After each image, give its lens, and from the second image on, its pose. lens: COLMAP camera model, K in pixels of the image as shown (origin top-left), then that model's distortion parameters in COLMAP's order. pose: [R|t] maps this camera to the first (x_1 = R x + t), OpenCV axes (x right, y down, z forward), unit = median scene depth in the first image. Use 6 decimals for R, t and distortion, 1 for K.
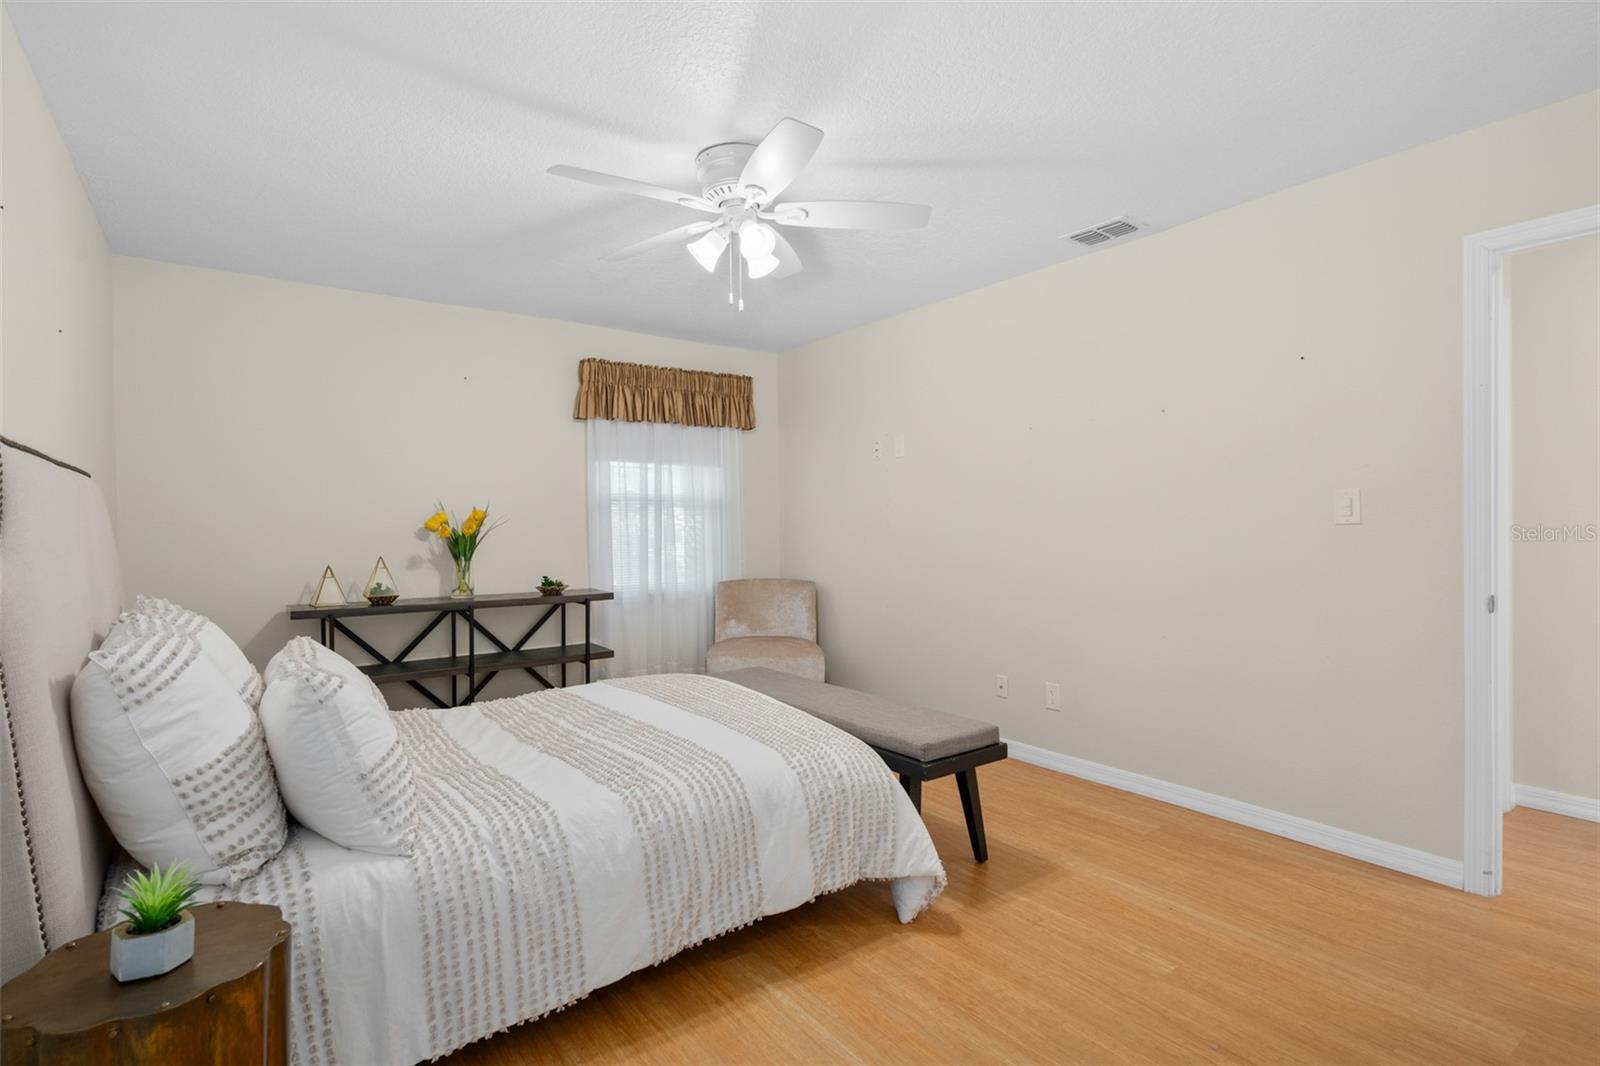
lens RADIAL K [[793.5, 0, 785.6], [0, 793.5, 518.3], [0, 0, 1]] dist [0.001970, 0.001055]
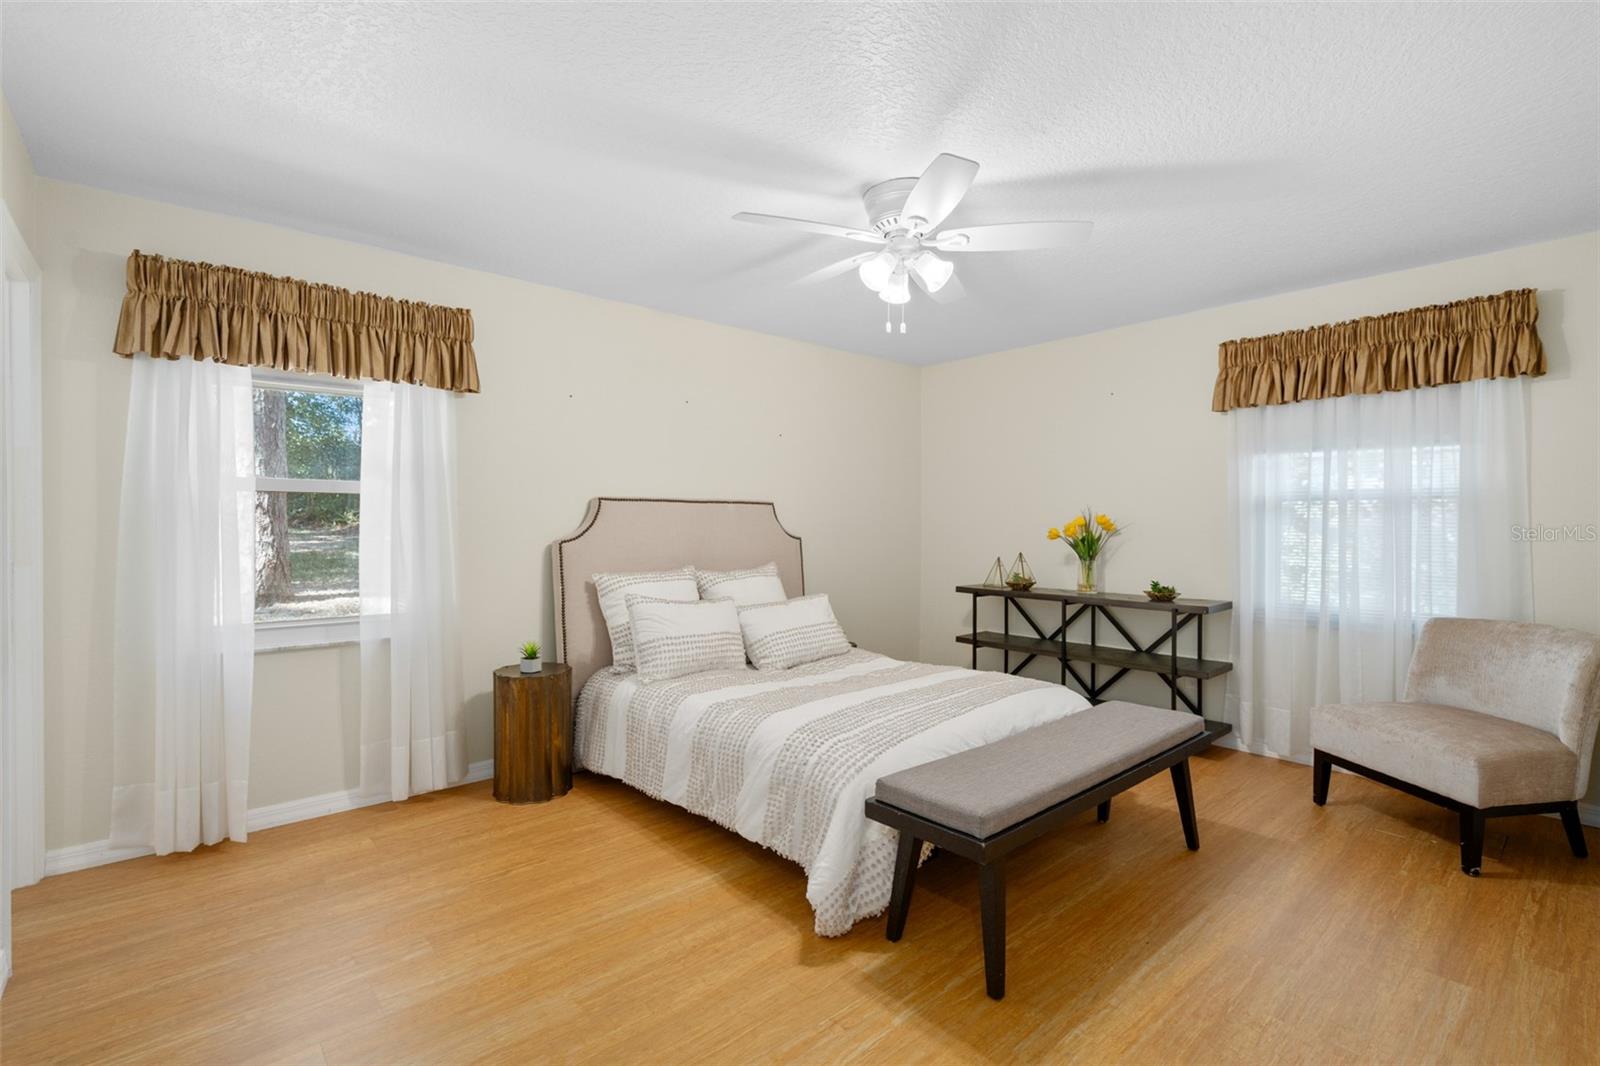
lens RADIAL K [[723.7, 0, 780.5], [0, 723.7, 520.1], [0, 0, 1]] dist [-0.002603, -0.000438]
pose [[0.078055, -0.000456, -0.996949, 0.563366], [0.008317, 0.999965, 0.000194, -0.006917], [0.996914, -0.008307, 0.078056, 0.470863]]
